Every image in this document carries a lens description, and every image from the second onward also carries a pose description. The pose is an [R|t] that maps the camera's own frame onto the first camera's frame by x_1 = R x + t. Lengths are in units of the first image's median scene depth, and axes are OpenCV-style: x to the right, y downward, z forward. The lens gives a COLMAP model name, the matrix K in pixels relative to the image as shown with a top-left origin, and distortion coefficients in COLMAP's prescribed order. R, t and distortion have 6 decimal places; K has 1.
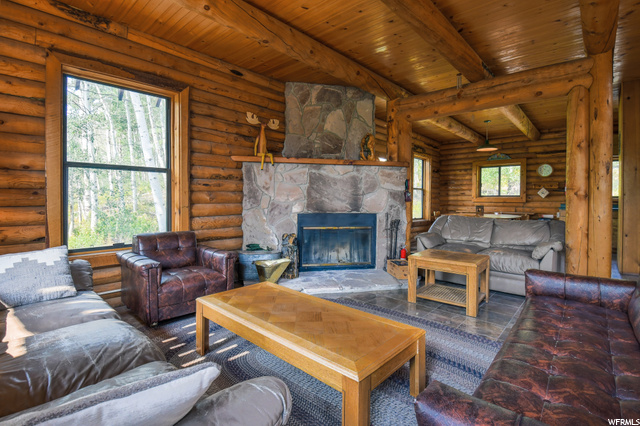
lens RADIAL K [[303.6, 0, 321.3], [0, 303.6, 213.8], [0, 0, 1]] dist [-0.015775, -0.000318]
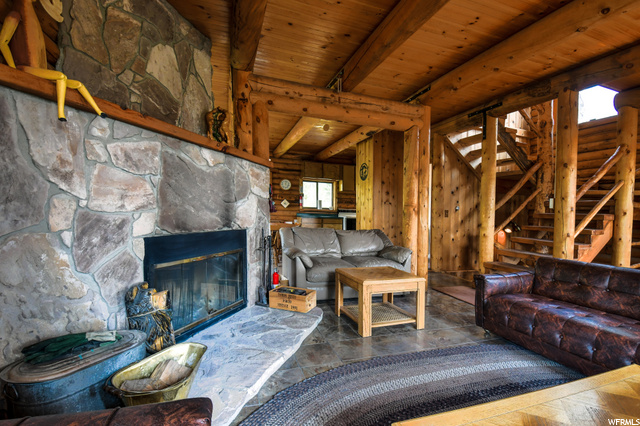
lens RADIAL K [[285.8, 0, 324.6], [0, 285.8, 233.9], [0, 0, 1]] dist [-0.003091, -0.001895]
pose [[0.481874, -0.058556, 0.874282, -0.314850], [0.009649, 0.998059, 0.061528, -0.029515], [-0.876187, -0.021212, 0.481504, 0.533848]]
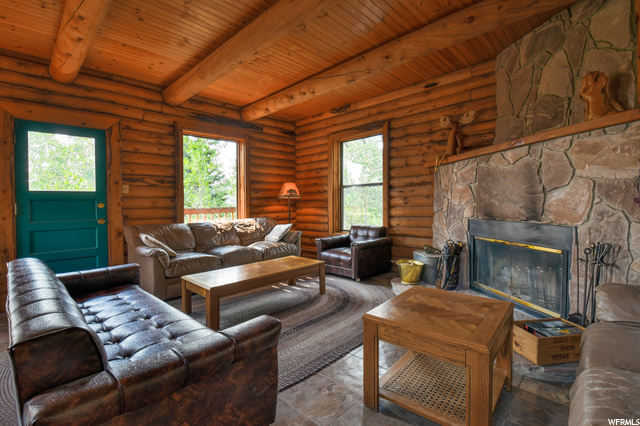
lens RADIAL K [[285.8, 0, 319.4], [0, 285.8, 211.8], [0, 0, 1]] dist [-0.003091, -0.001895]
pose [[-0.017604, 0.021688, -0.999610, 0.695789], [-0.030051, 0.999302, 0.022210, -0.024715], [0.999393, 0.030430, -0.016940, 0.584634]]
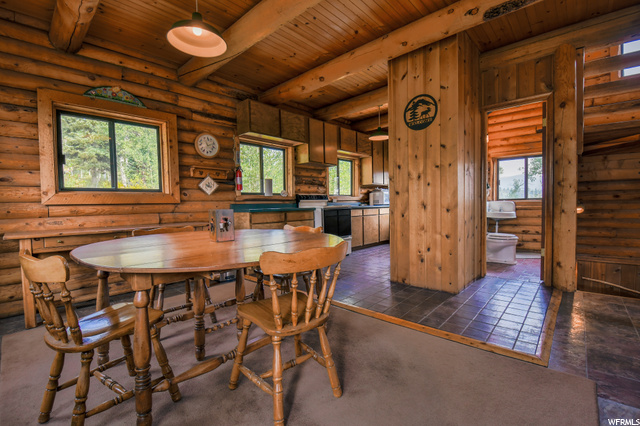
lens RADIAL K [[285.8, 0, 321.8], [0, 285.8, 211.4], [0, 0, 1]] dist [-0.003091, -0.001895]
pose [[0.009741, -0.036213, 0.999297, 0.347900], [0.062461, 0.997415, 0.035536, -0.046170], [-0.998000, 0.062070, 0.011978, 1.336300]]
